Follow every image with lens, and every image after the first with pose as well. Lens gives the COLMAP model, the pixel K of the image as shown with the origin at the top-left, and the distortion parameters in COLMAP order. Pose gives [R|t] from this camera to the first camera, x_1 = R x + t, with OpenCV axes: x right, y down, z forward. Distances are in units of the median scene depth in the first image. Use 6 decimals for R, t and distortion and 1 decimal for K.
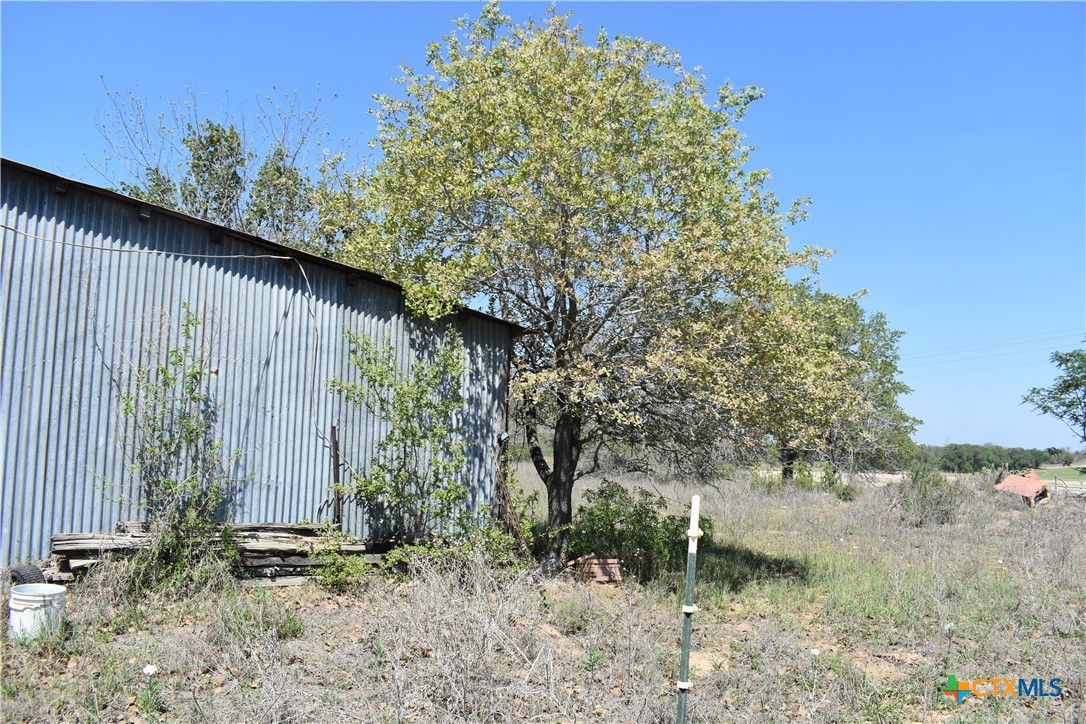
lens RADIAL K [[857.1, 0, 544.8], [0, 857.1, 361.9], [0, 0, 1]] dist [-0.107594, 0.018388]
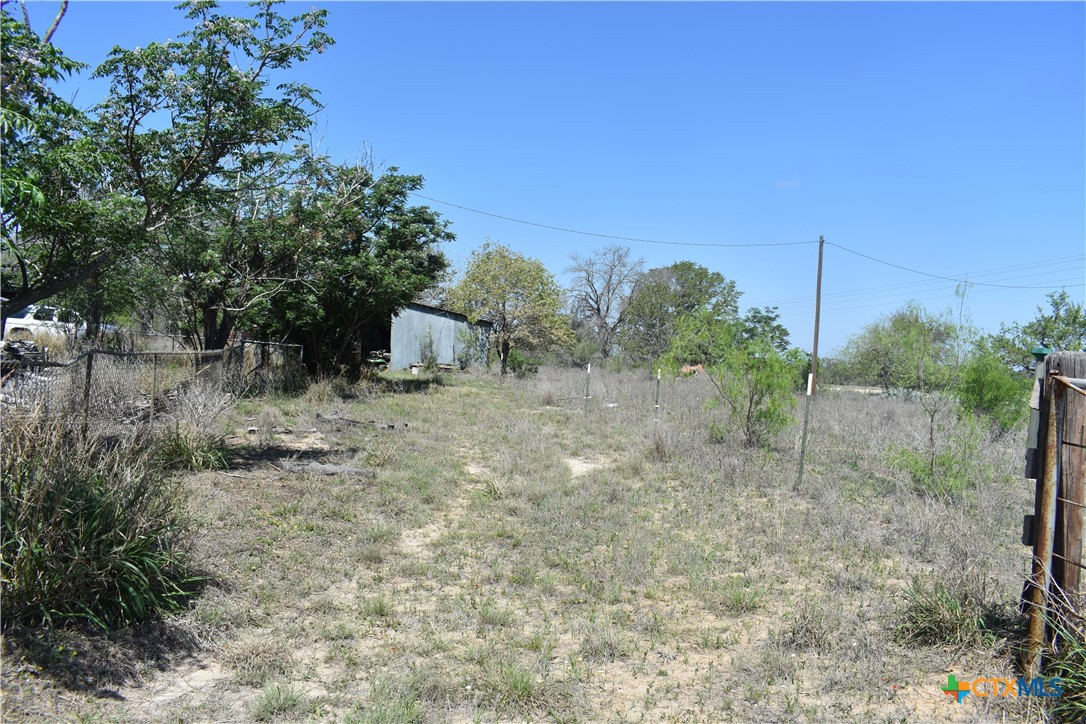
lens RADIAL K [[857.1, 0, 543.1], [0, 857.1, 361.8], [0, 0, 1]] dist [-0.107594, 0.018388]
pose [[0.998570, 0.020158, -0.049523, 0.516260], [-0.014925, 0.994481, 0.103854, -0.346518], [0.051343, -0.102966, 0.993359, -3.878938]]
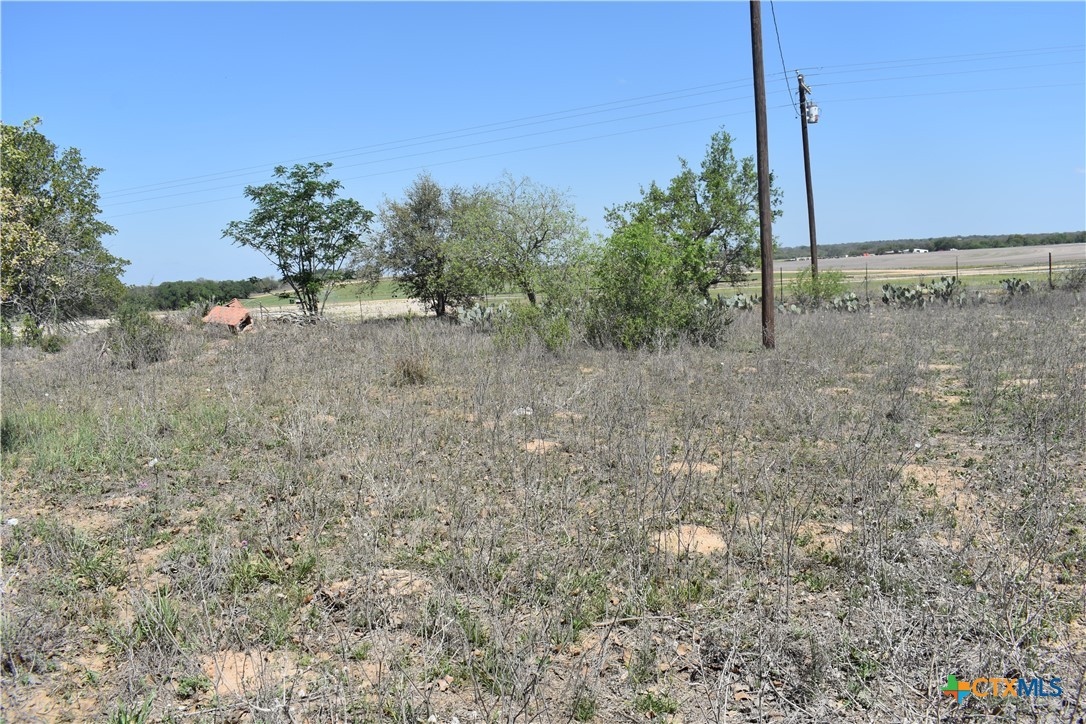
lens RADIAL K [[857.1, 0, 538.6], [0, 857.1, 358.3], [0, 0, 1]] dist [-0.107594, 0.018388]
pose [[0.646416, -0.152103, 0.747670, 0.024779], [0.011838, 0.981809, 0.189500, 0.004856], [-0.762893, -0.113645, 0.636458, 0.008875]]
